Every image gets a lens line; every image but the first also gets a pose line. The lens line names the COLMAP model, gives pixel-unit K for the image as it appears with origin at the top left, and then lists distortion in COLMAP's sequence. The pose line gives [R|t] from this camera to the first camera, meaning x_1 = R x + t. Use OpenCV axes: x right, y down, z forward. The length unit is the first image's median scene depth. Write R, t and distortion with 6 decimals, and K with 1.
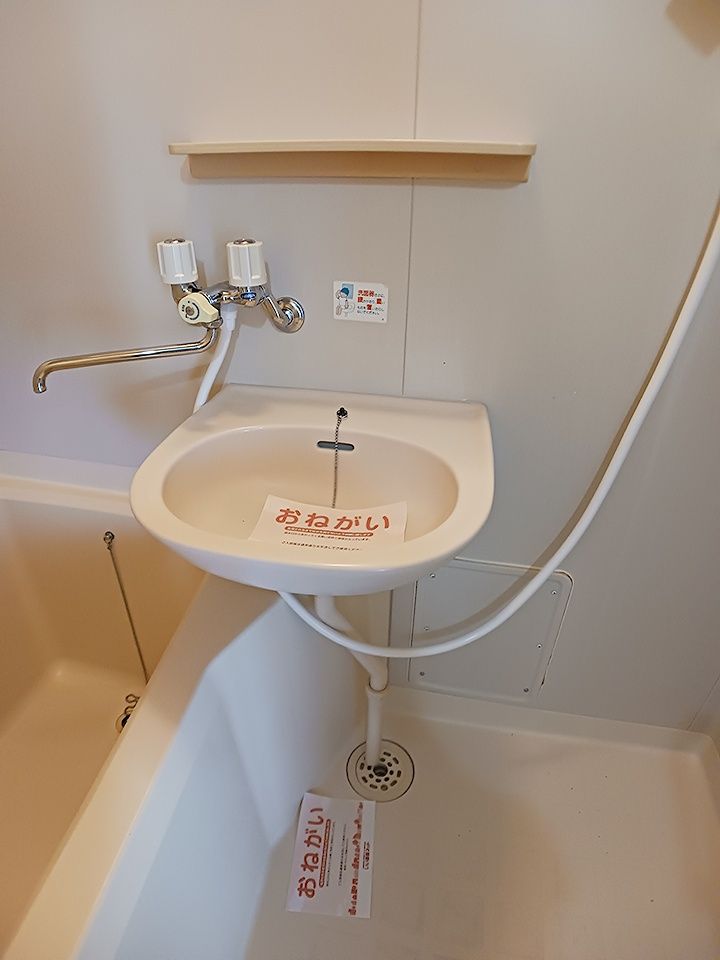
lens RADIAL K [[529.1, 0, 360.0], [0, 529.1, 480.0], [0, 0, 1]] dist [-0.106101, 0.025794]
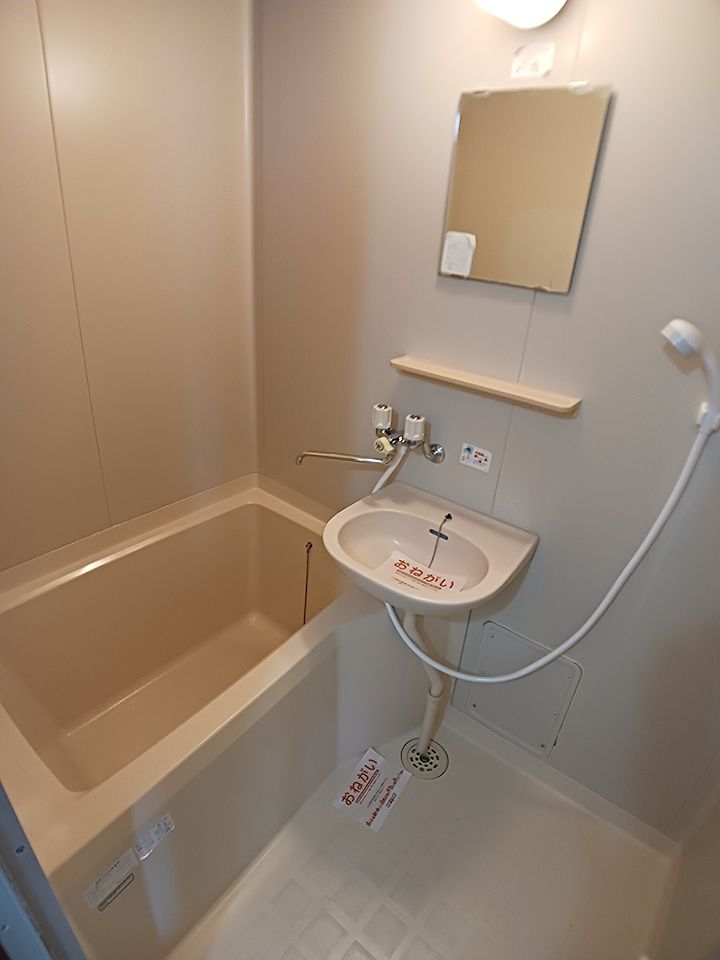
lens RADIAL K [[529.1, 0, 360.0], [0, 529.1, 480.0], [0, 0, 1]] dist [-0.106101, 0.025794]
pose [[0.889835, 0.248941, -0.382390, 0.339771], [-0.287362, 0.956723, -0.045862, -0.080250], [0.354424, 0.150694, 0.922862, -0.716152]]
